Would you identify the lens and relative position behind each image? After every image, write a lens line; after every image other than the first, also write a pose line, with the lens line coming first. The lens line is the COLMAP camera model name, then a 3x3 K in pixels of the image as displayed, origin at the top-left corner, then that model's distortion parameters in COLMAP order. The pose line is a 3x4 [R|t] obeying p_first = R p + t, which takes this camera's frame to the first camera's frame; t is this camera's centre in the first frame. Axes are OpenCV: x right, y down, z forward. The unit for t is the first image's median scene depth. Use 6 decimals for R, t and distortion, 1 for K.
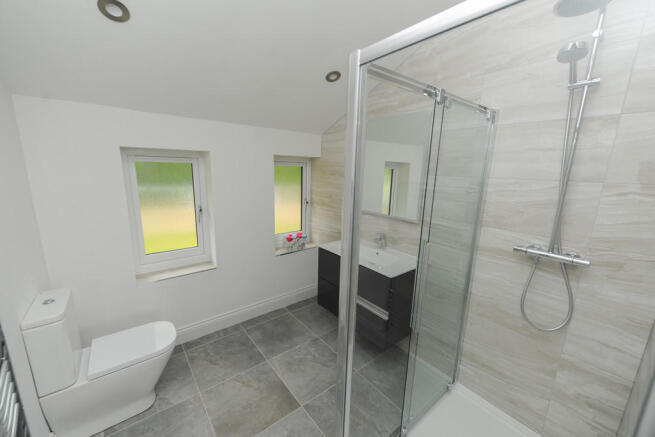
lens RADIAL K [[259.7, 0, 328.1], [0, 259.7, 221.5], [0, 0, 1]] dist [0.001848, 0.000035]
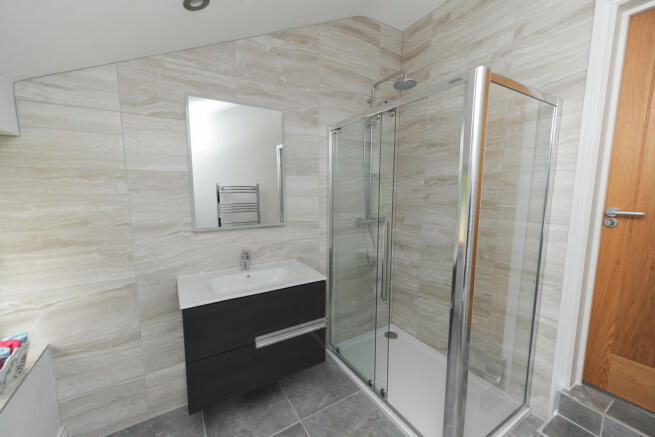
lens RADIAL K [[259.7, 0, 327.7], [0, 259.7, 216.9], [0, 0, 1]] dist [0.001848, 0.000035]
pose [[0.120247, -0.141527, 0.982604, -0.588851], [0.202908, 0.972395, 0.115225, -0.103390], [-0.971787, 0.185523, 0.145645, 0.716988]]
